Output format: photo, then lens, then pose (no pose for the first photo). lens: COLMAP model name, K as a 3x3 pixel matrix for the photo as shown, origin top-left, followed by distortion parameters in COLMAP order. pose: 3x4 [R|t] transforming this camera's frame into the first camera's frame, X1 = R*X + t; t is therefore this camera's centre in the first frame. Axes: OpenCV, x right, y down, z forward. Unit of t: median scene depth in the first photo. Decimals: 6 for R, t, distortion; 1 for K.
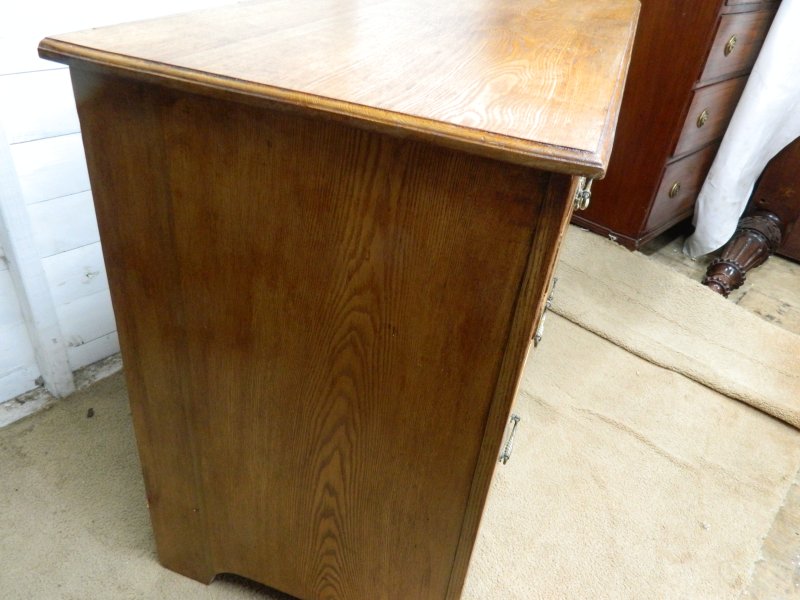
lens RADIAL K [[619.9, 0, 397.8], [0, 619.9, 297.7], [0, 0, 1]] dist [0.039168, -0.022807]
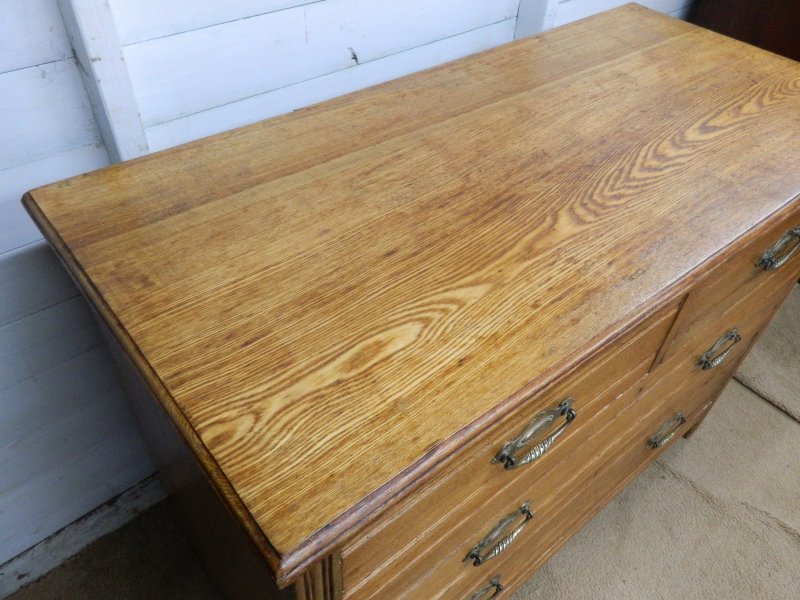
lens RADIAL K [[619.9, 0, 398.2], [0, 619.9, 297.8], [0, 0, 1]] dist [0.039168, -0.022807]
pose [[0.855332, 0.312002, -0.413596, 0.251845], [-0.250498, 0.947863, 0.196994, -0.281335], [0.453495, -0.064890, 0.888893, 0.122482]]
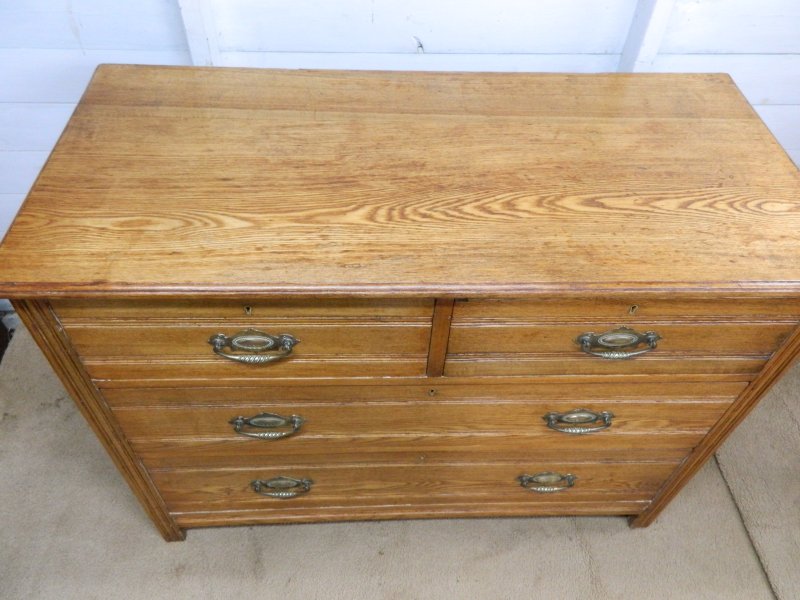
lens RADIAL K [[619.9, 0, 401.0], [0, 619.9, 294.4], [0, 0, 1]] dist [0.039168, -0.022807]
pose [[0.377035, 0.631035, -0.677968, 0.644022], [-0.509350, 0.752630, 0.417266, -0.502251], [0.773568, 0.187999, 0.605185, 0.314172]]
